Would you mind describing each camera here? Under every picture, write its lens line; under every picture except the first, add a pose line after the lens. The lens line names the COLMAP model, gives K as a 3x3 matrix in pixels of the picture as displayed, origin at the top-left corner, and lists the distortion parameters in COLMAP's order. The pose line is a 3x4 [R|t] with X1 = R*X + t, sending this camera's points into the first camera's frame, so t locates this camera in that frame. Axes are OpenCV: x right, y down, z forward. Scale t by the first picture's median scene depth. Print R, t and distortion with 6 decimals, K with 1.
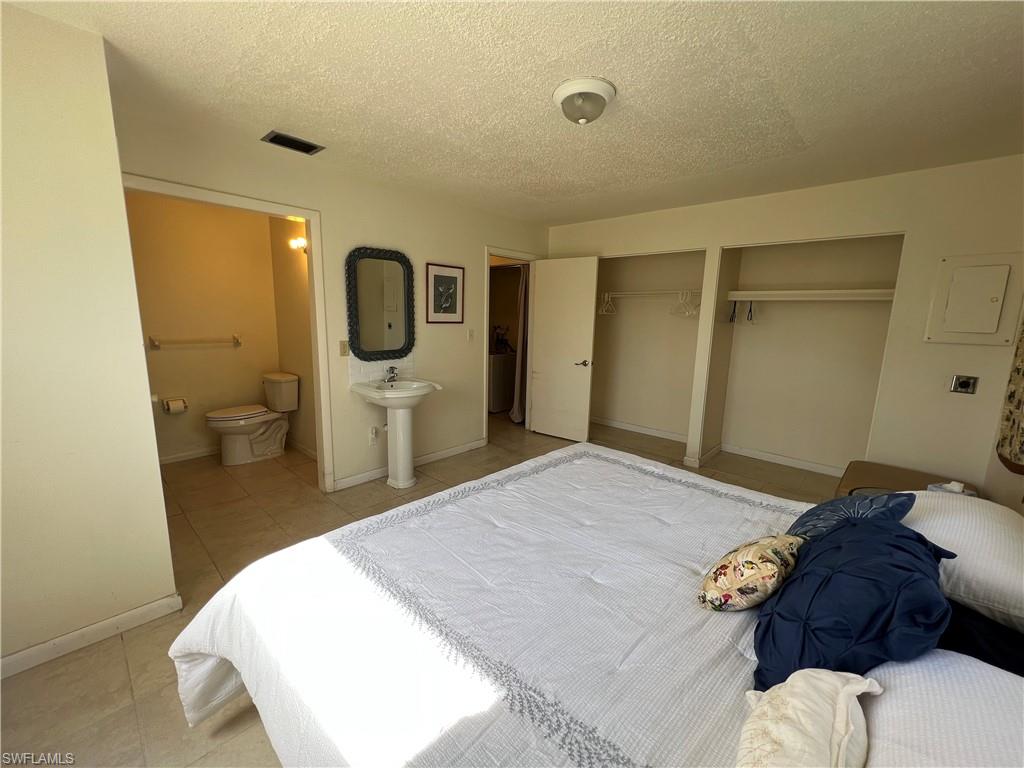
lens RADIAL K [[411.4, 0, 514.7], [0, 411.4, 382.8], [0, 0, 1]] dist [-0.000698, -0.000102]
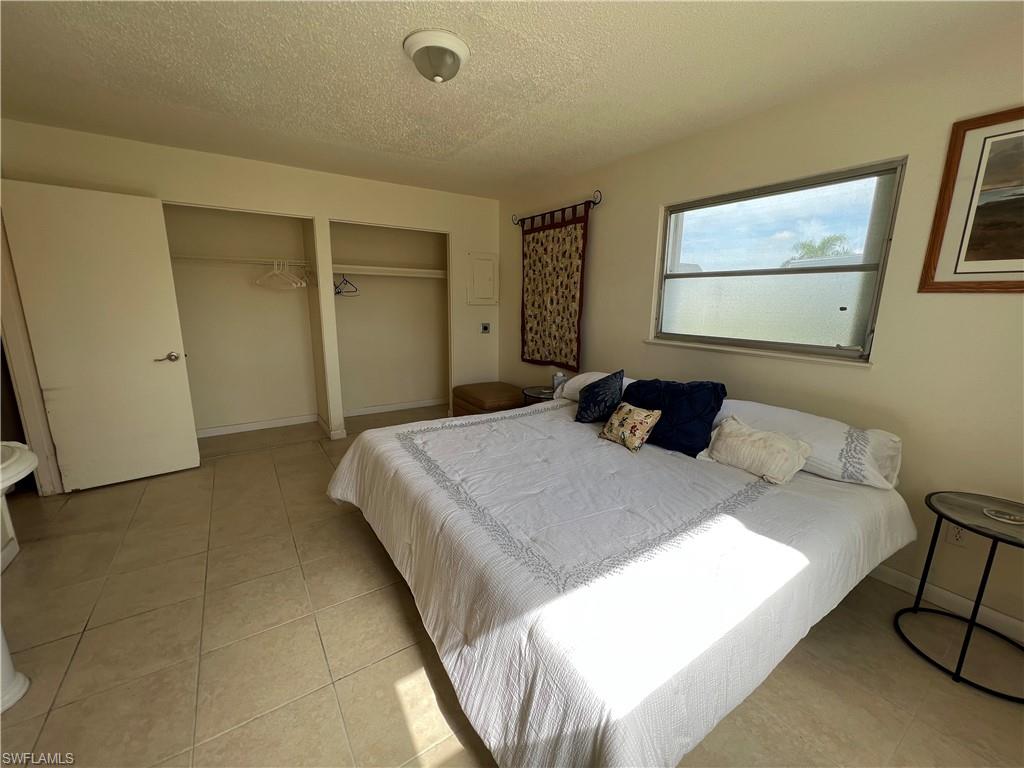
lens RADIAL K [[411.4, 0, 511.5], [0, 411.4, 383.2], [0, 0, 1]] dist [-0.000698, -0.000102]
pose [[0.236512, -0.215355, 0.947462, -0.637886], [0.154233, 0.971085, 0.182224, -0.076699], [-0.959309, 0.103032, 0.262889, 0.498593]]
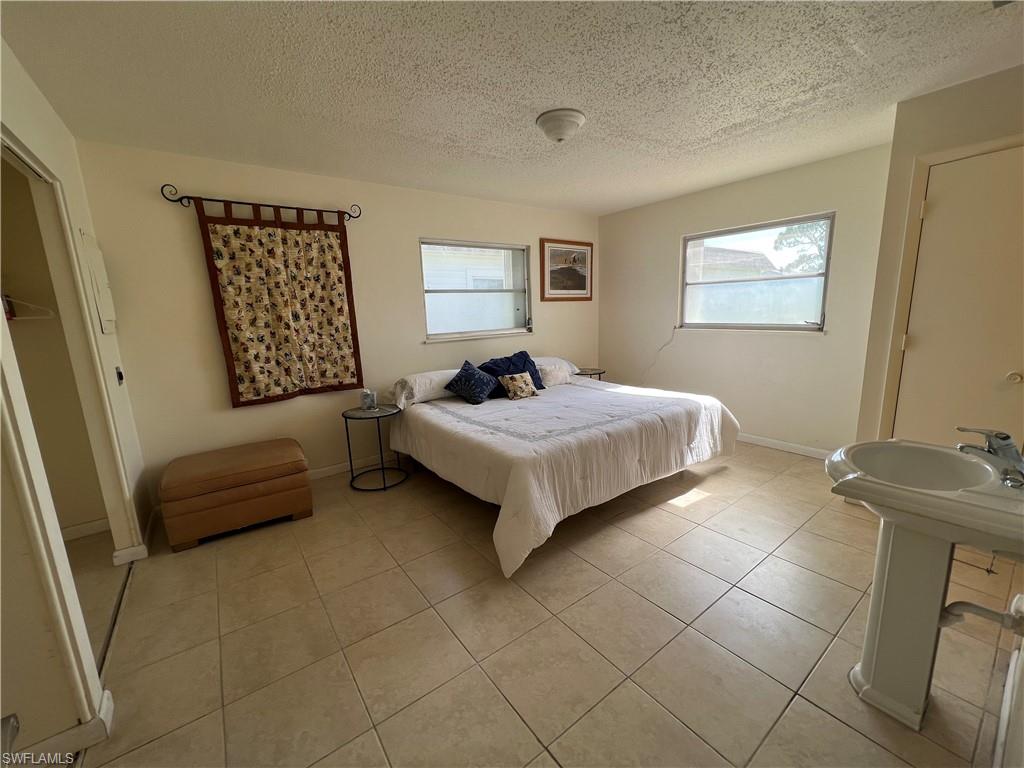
lens RADIAL K [[411.4, 0, 509.9], [0, 411.4, 384.2], [0, 0, 1]] dist [-0.000698, -0.000102]
pose [[-0.981291, -0.014058, 0.192017, 0.046108], [0.051898, 0.941099, 0.334126, -0.265097], [-0.185404, 0.337840, -0.922762, 1.850207]]
